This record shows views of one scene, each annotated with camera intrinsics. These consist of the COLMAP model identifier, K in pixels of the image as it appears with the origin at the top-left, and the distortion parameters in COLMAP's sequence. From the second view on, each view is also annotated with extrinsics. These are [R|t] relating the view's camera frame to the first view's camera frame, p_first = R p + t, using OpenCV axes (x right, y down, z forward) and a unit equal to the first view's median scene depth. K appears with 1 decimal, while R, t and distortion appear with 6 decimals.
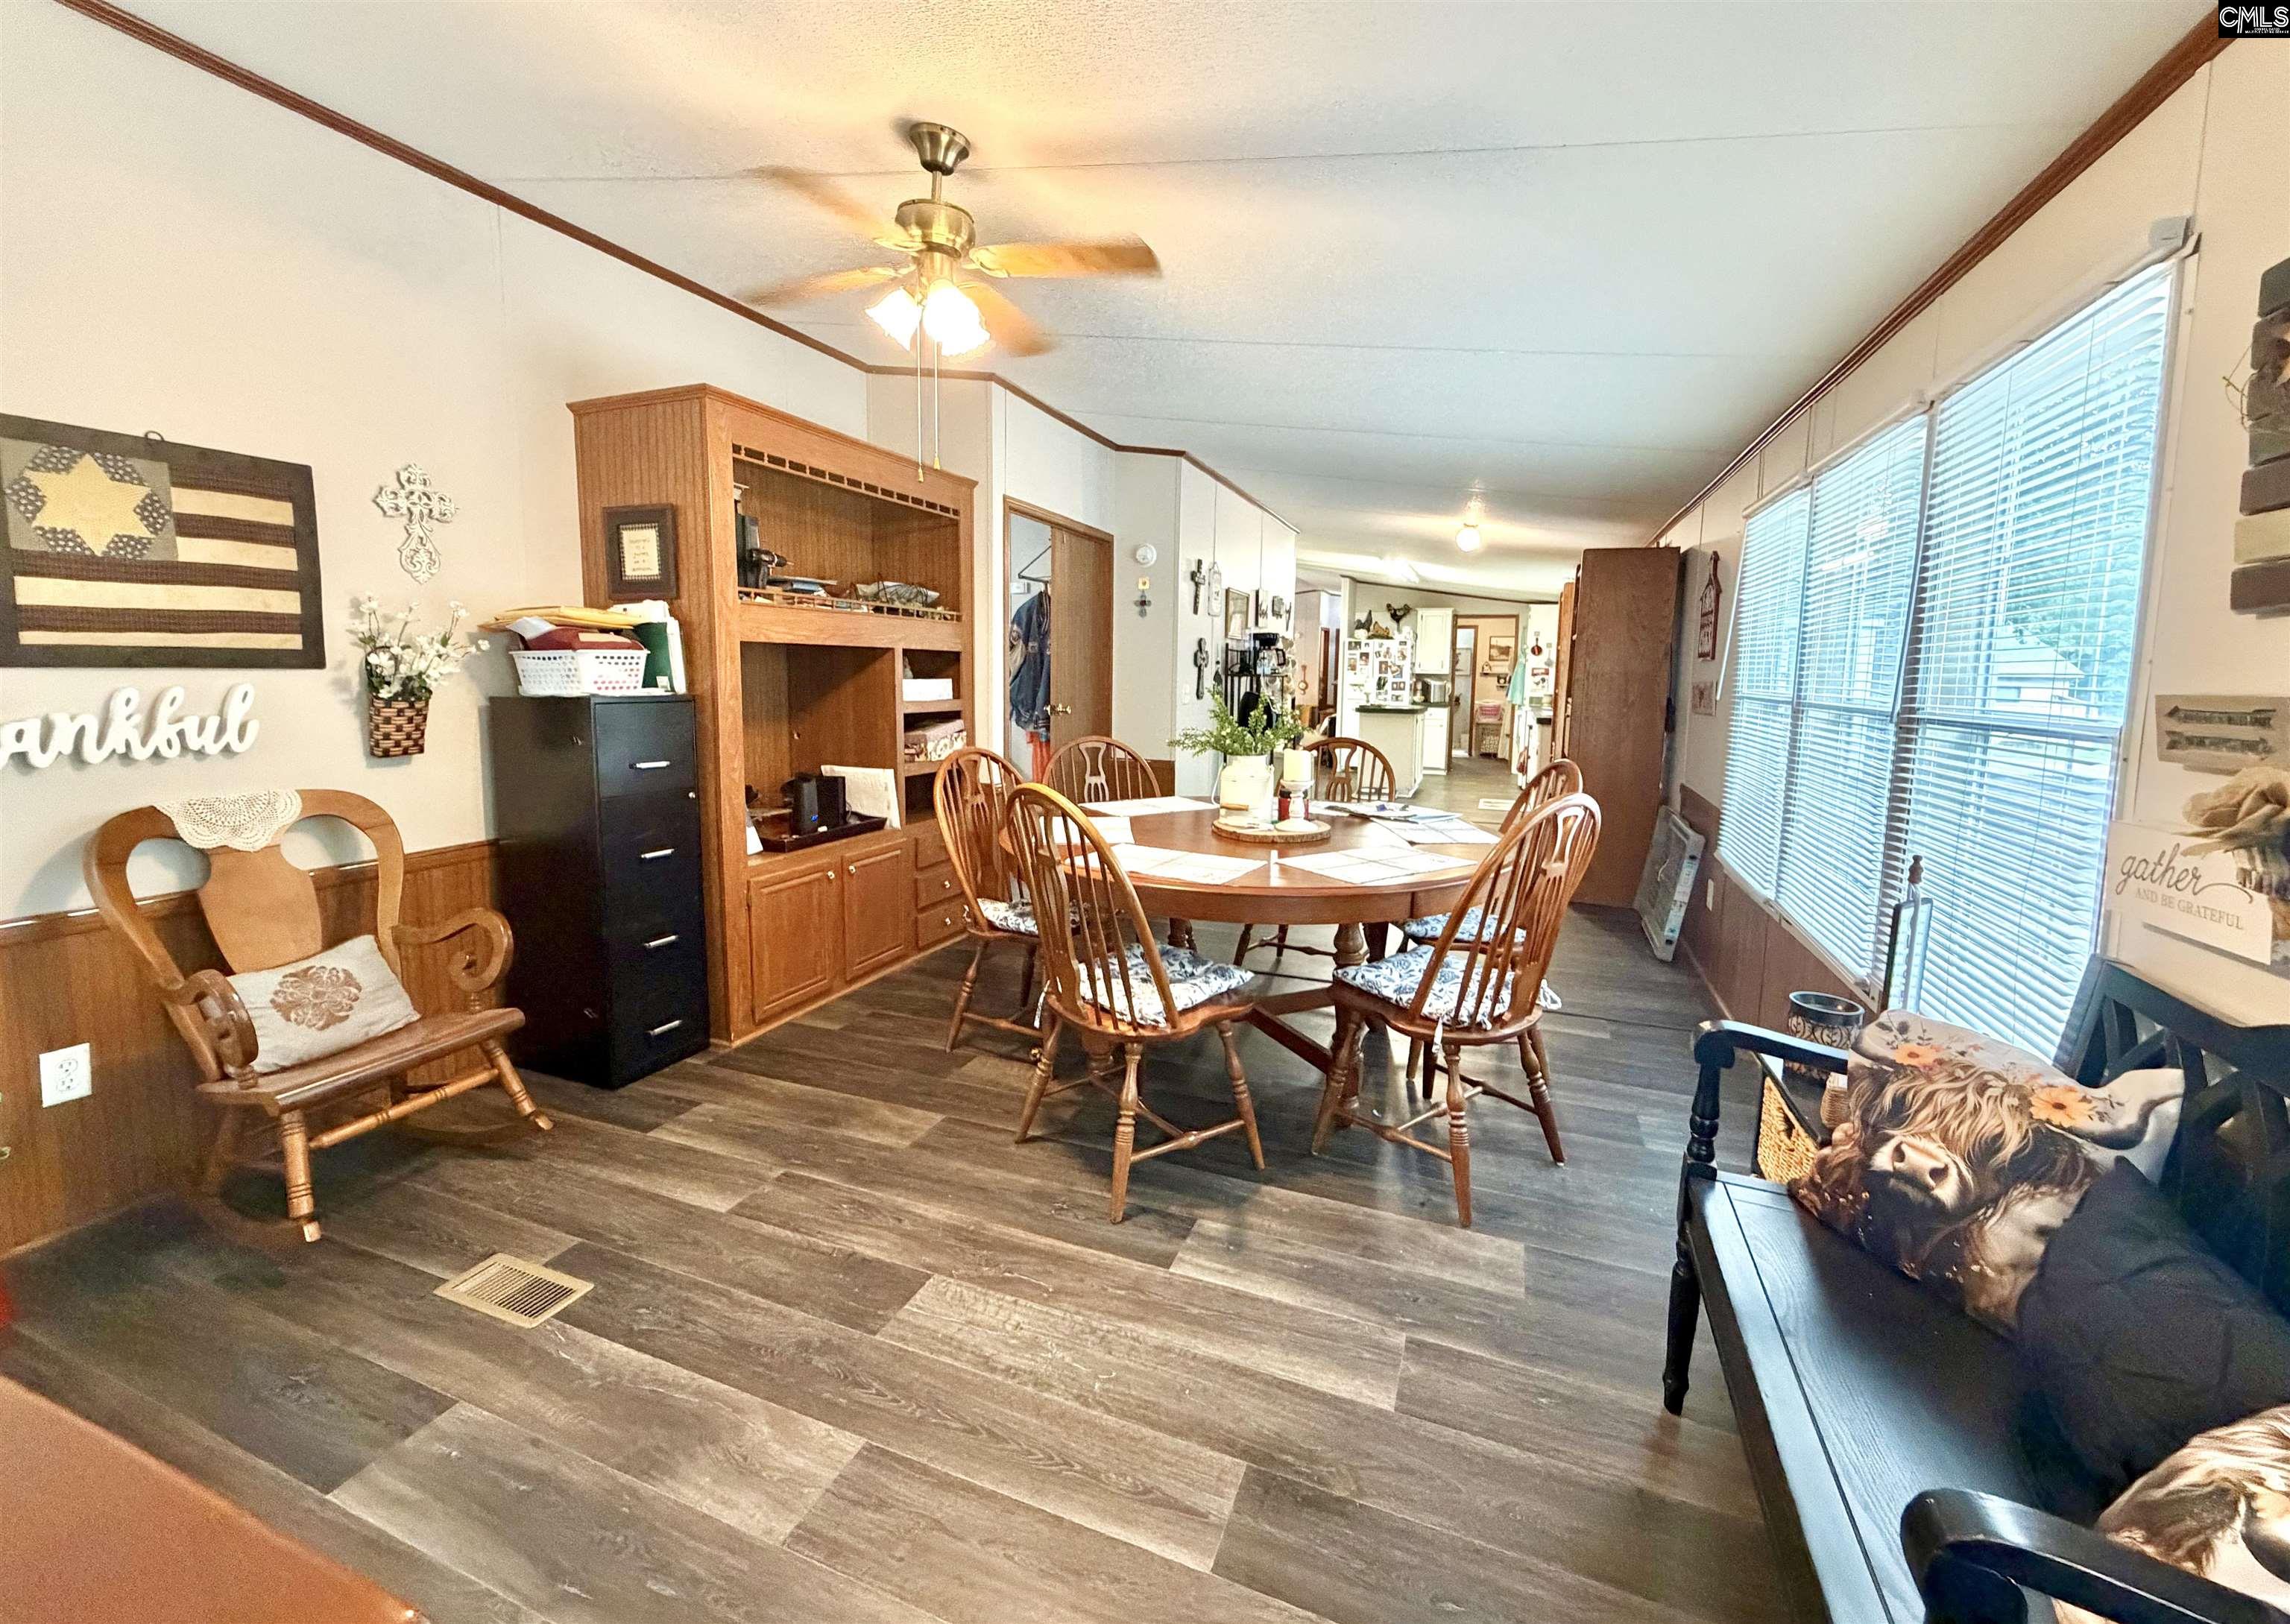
lens RADIAL K [[946.6, 0, 1139.1], [0, 946.6, 797.6], [0, 0, 1]] dist [-0.003119, -0.000001]
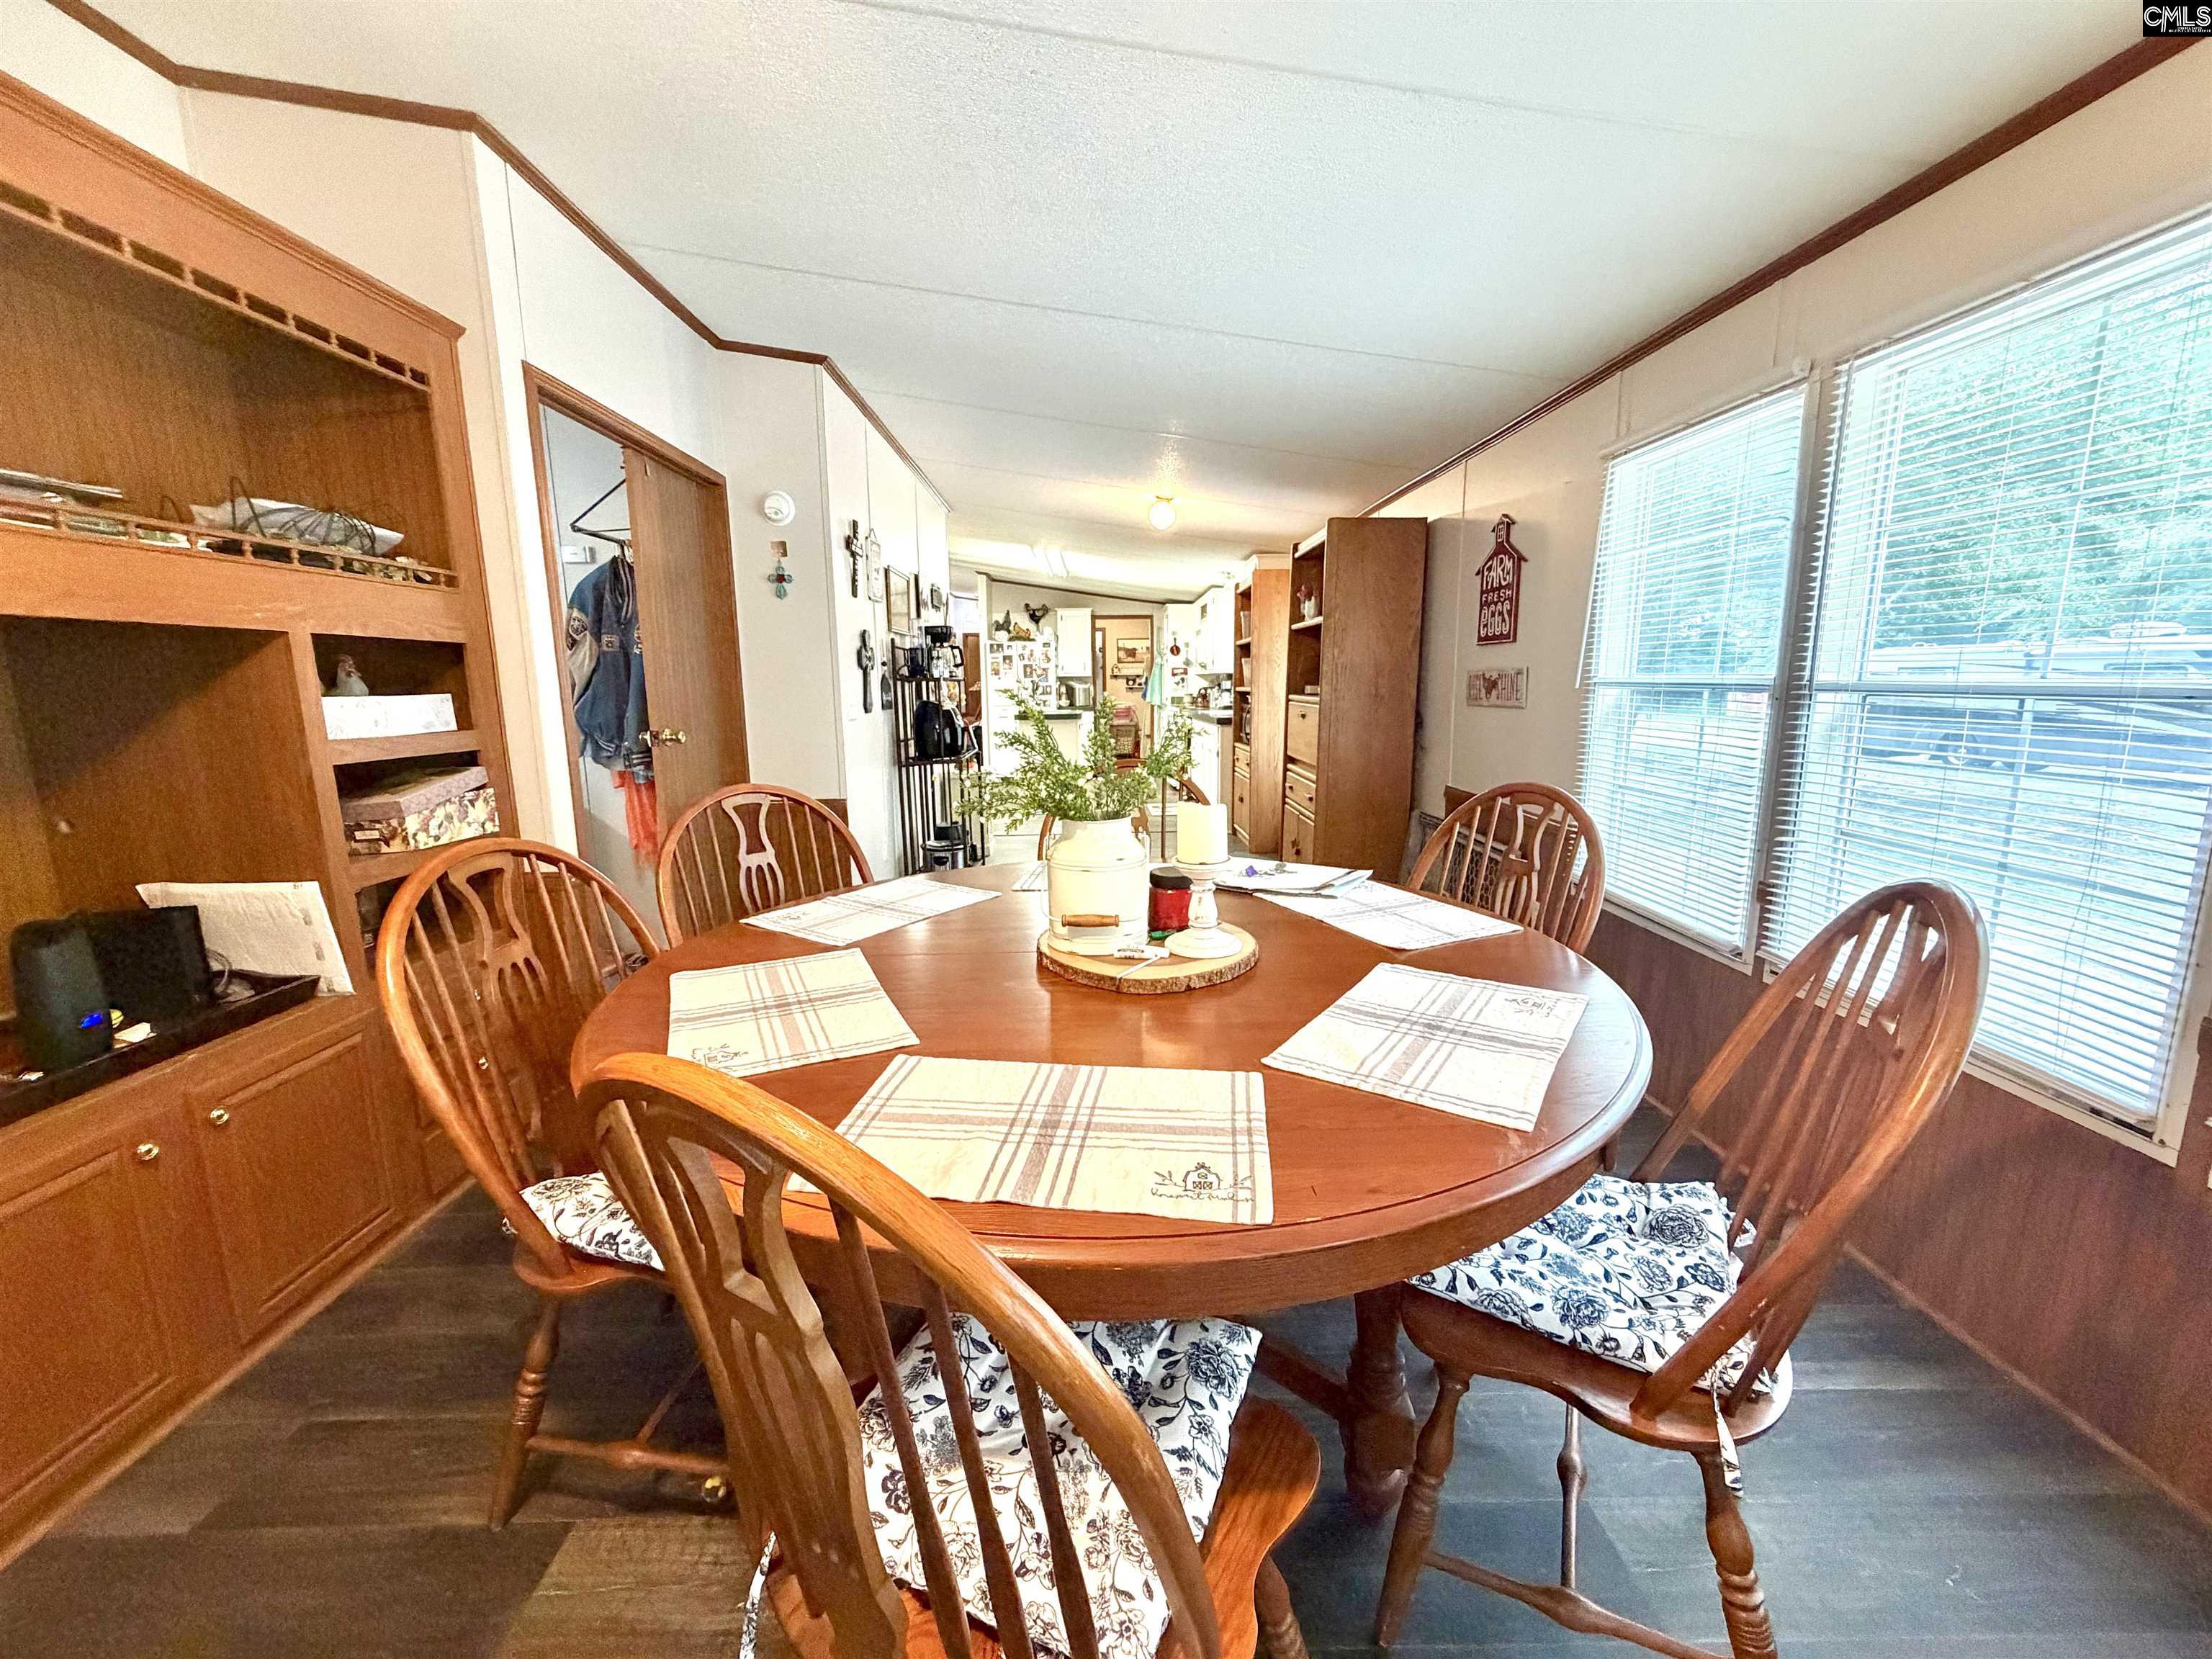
lens RADIAL K [[882.9, 0, 1102.7], [0, 882.9, 836.7], [0, 0, 1]] dist [-0.001020, 0.000611]
pose [[0.923062, -0.091294, 0.373661, -0.039566], [0.075440, 0.995527, 0.056868, -0.036292], [-0.377181, -0.024304, 0.925821, 0.317935]]
